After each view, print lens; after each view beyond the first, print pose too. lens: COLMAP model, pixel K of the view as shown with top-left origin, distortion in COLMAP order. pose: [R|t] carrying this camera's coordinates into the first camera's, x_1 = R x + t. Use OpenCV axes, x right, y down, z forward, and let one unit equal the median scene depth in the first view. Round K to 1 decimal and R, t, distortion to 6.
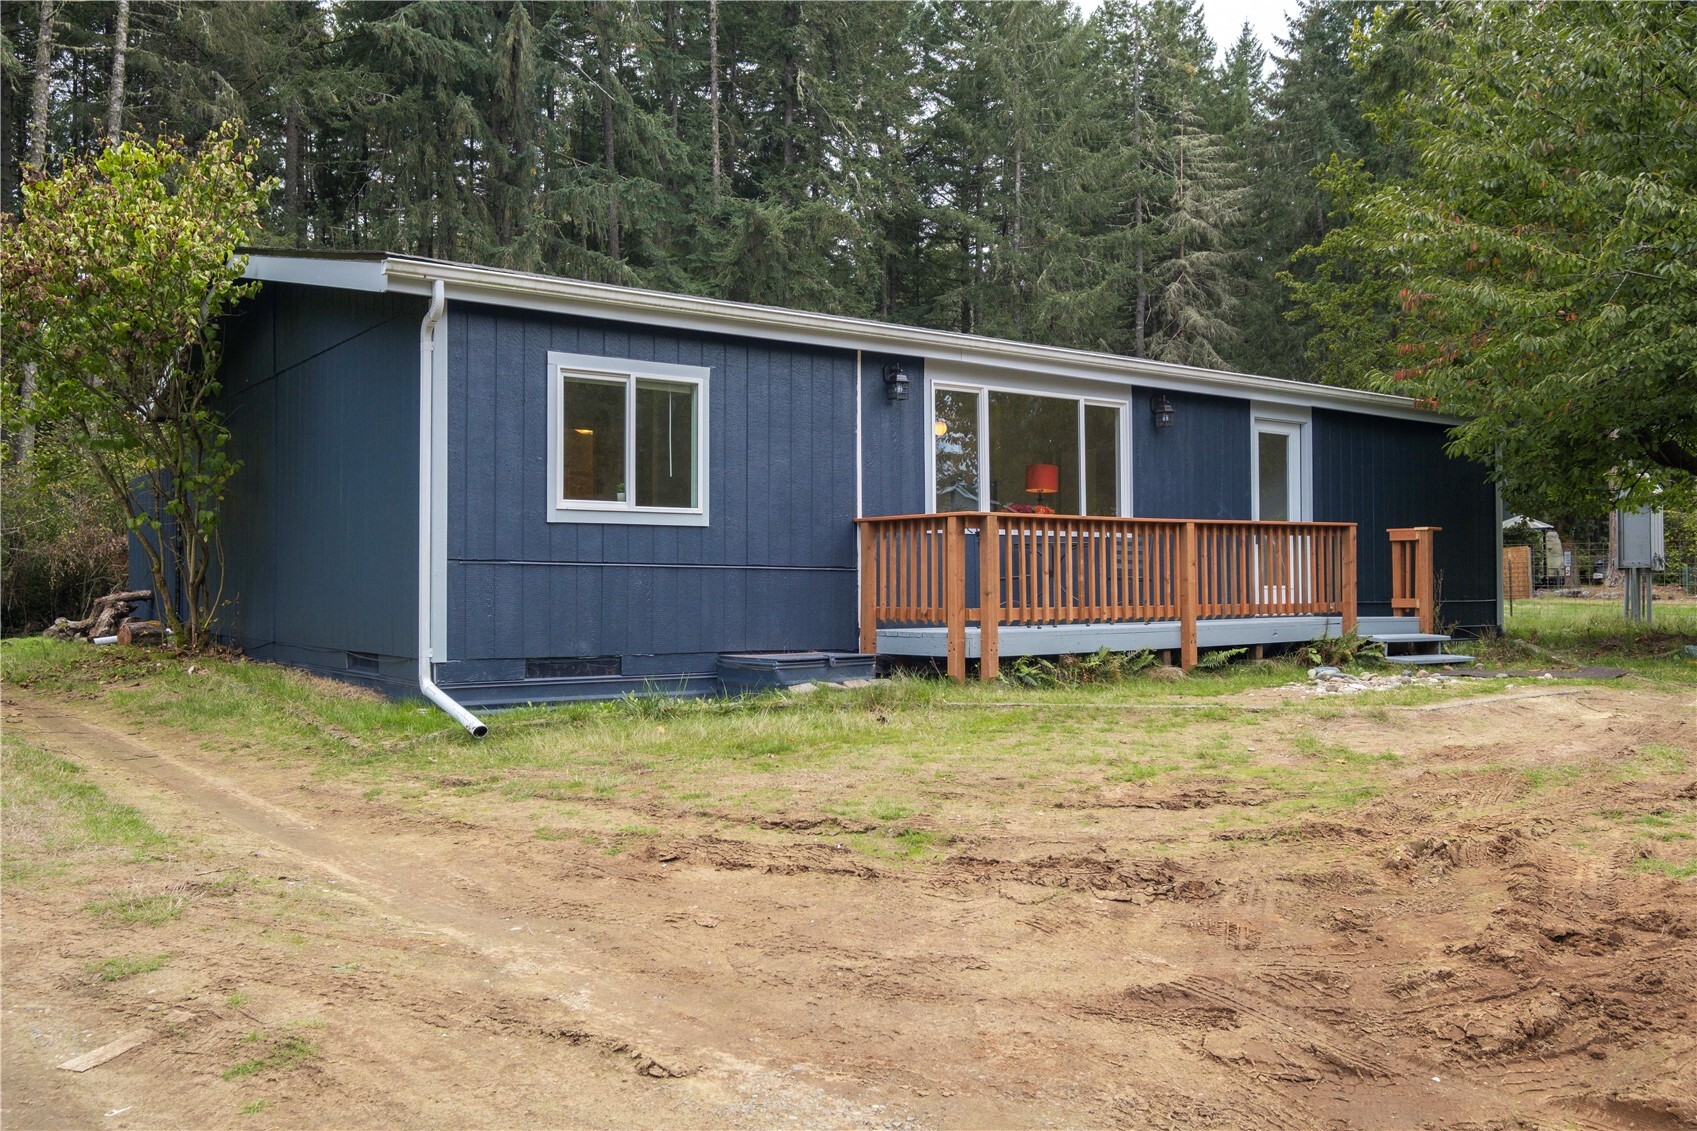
lens RADIAL K [[1348.7, 0, 846.3], [0, 1348.7, 570.2], [0, 0, 1]] dist [-0.001052, 0.010714]
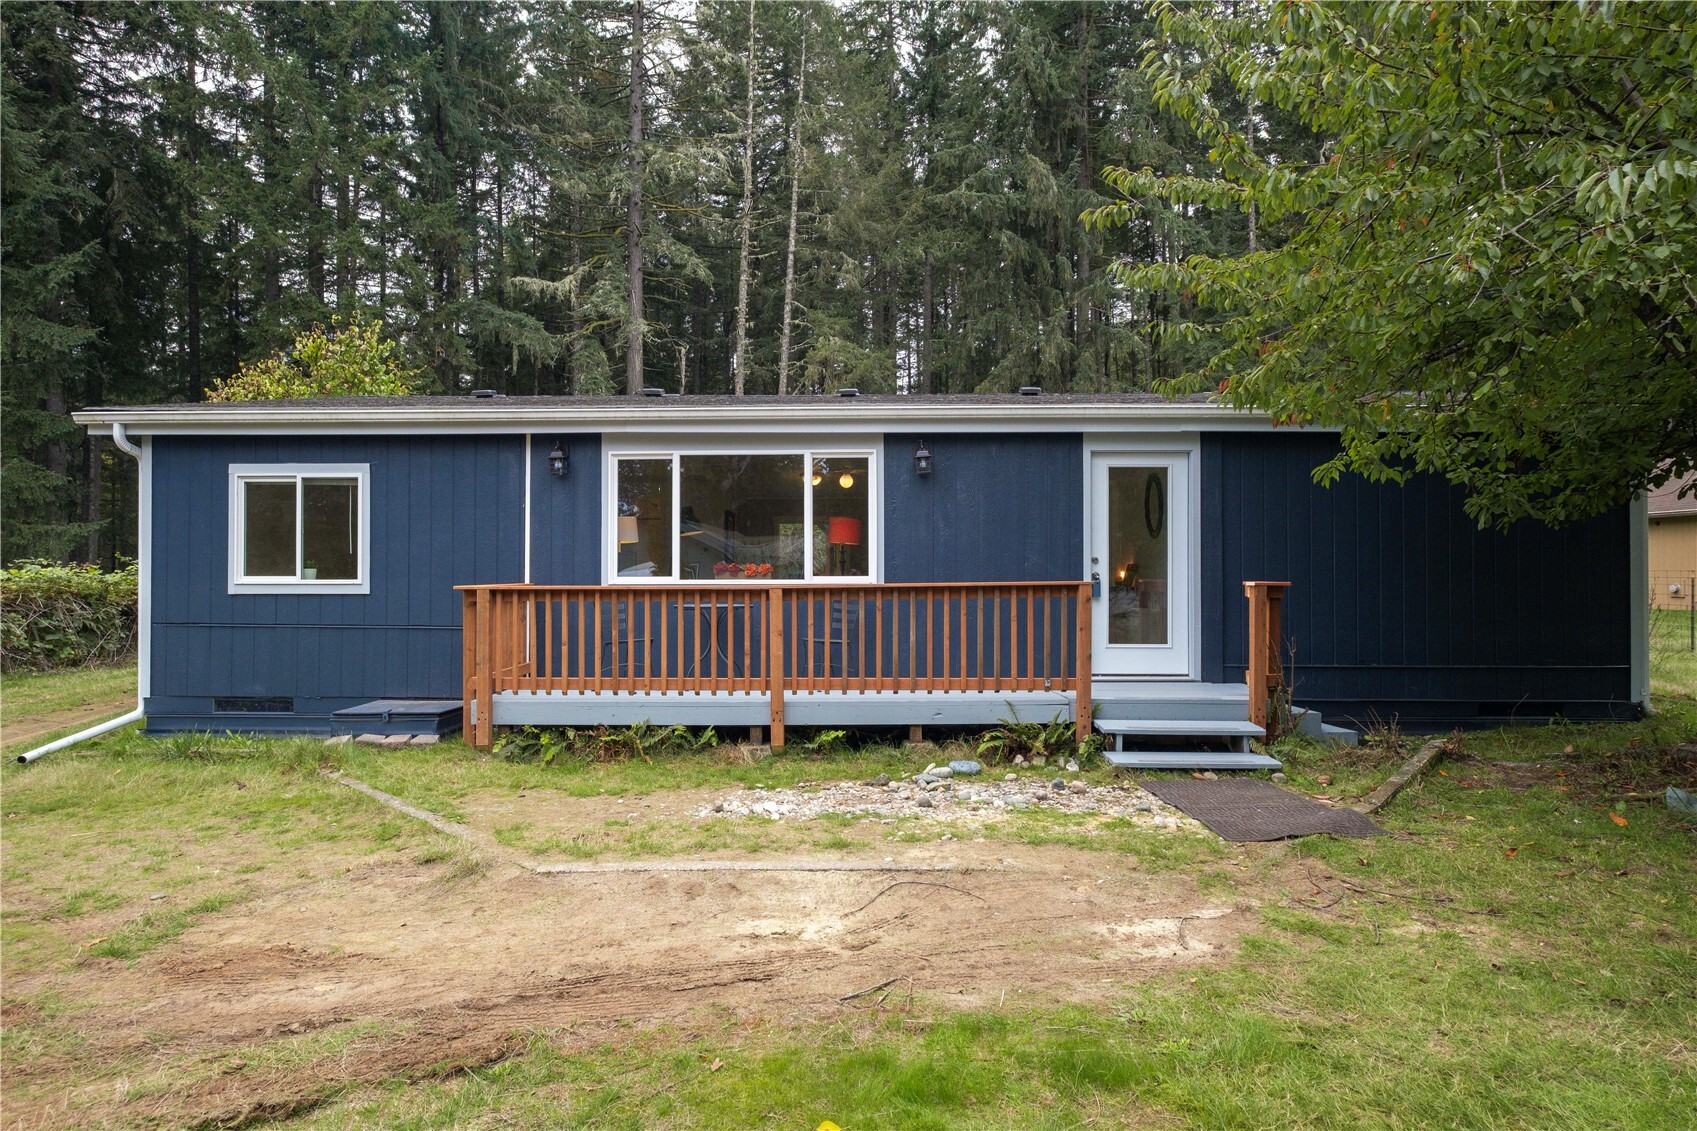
lens RADIAL K [[931.4, 0, 848.7], [0, 931.4, 563.9], [0, 0, 1]] dist [0.019944, 0.002199]
pose [[0.795353, -0.001526, -0.606144, 0.782335], [0.005813, 0.999970, 0.005110, -0.063598], [0.606118, -0.007588, 0.795338, 0.609403]]
